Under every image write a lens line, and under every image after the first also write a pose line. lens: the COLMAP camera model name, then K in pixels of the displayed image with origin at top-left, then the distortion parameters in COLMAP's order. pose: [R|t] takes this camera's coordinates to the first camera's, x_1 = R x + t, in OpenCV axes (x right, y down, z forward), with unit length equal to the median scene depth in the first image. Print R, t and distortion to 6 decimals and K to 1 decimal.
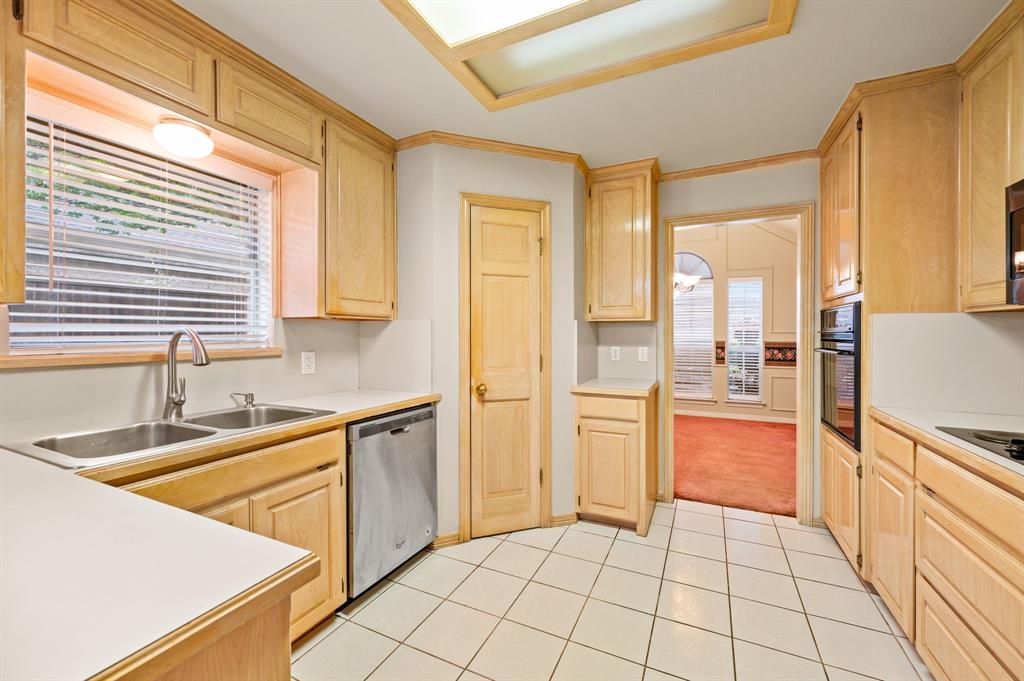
lens RADIAL K [[408.0, 0, 516.0], [0, 408.0, 334.7], [0, 0, 1]] dist [0.001936, -0.000727]
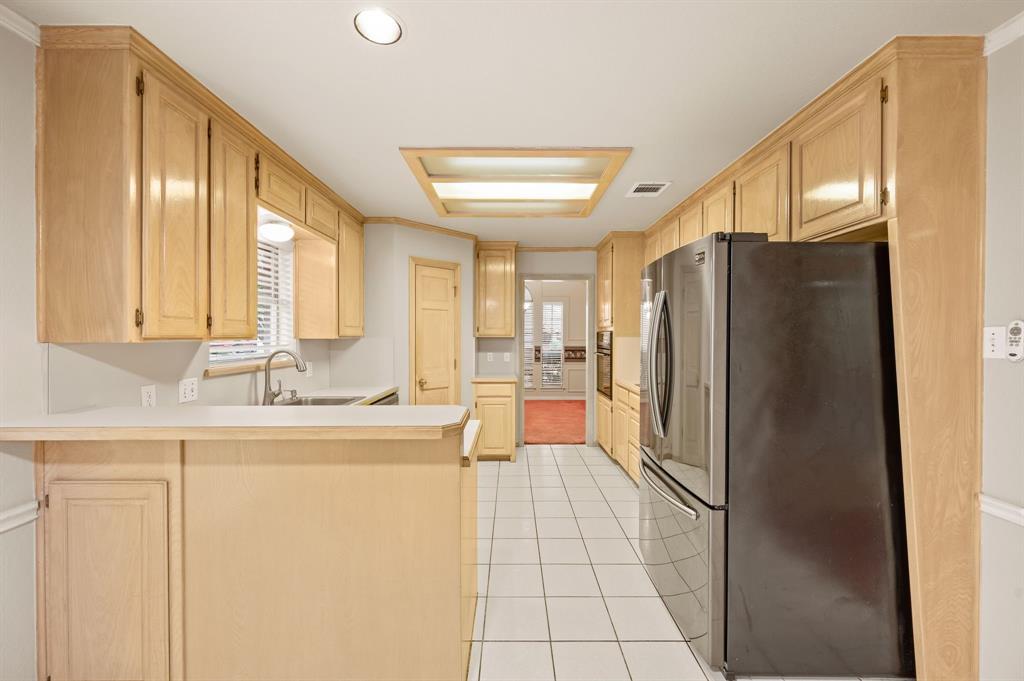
lens RADIAL K [[408.0, 0, 519.5], [0, 408.0, 336.3], [0, 0, 1]] dist [0.001936, -0.000727]
pose [[0.893991, 0.000176, 0.448085, -0.473103], [-0.000919, 0.999999, 0.001443, -0.047793], [-0.448084, -0.001702, 0.893990, -0.596019]]
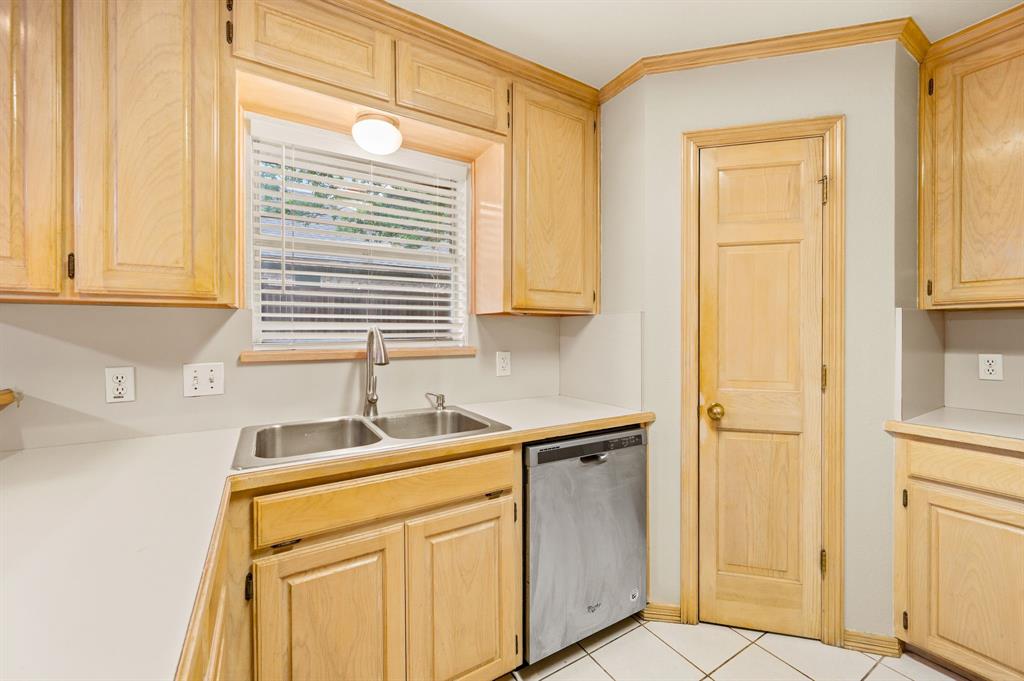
lens RADIAL K [[408.0, 0, 511.3], [0, 408.0, 334.1], [0, 0, 1]] dist [0.001936, -0.000727]
pose [[0.837375, 0.003635, -0.546617, 0.002677], [-0.000630, 0.999984, 0.005684, -0.001696], [0.546629, -0.004415, 0.837363, 0.240077]]
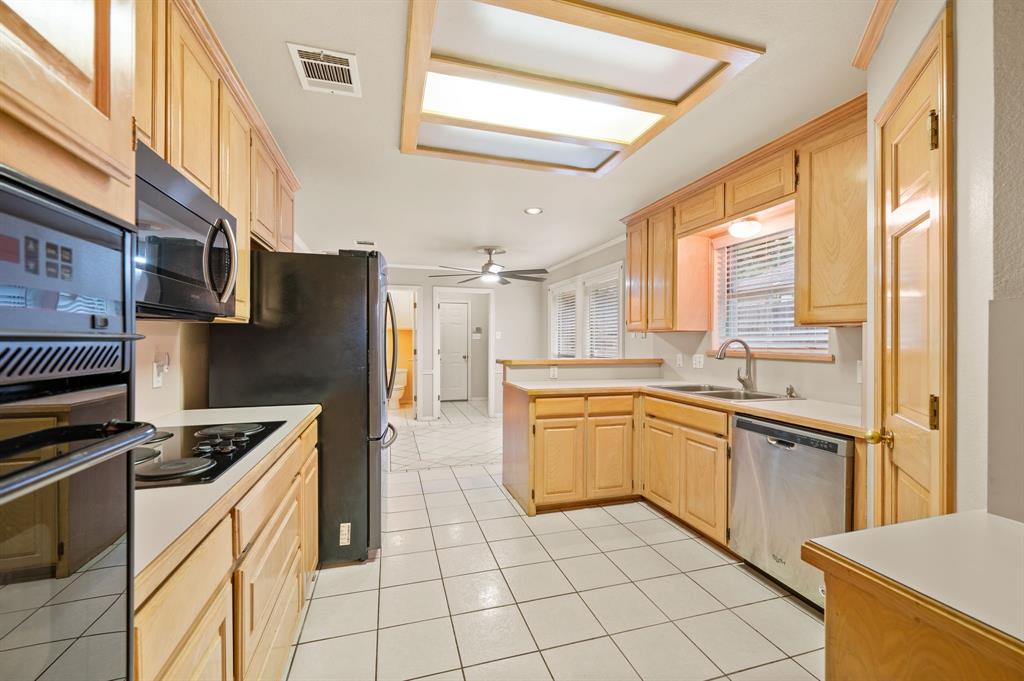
lens RADIAL K [[408.0, 0, 506.8], [0, 408.0, 339.8], [0, 0, 1]] dist [0.001936, -0.000727]
pose [[-0.746912, -0.002515, -0.664918, 0.735516], [-0.006502, 0.999973, 0.003522, -0.006979], [0.664891, 0.006954, -0.746908, 1.122018]]
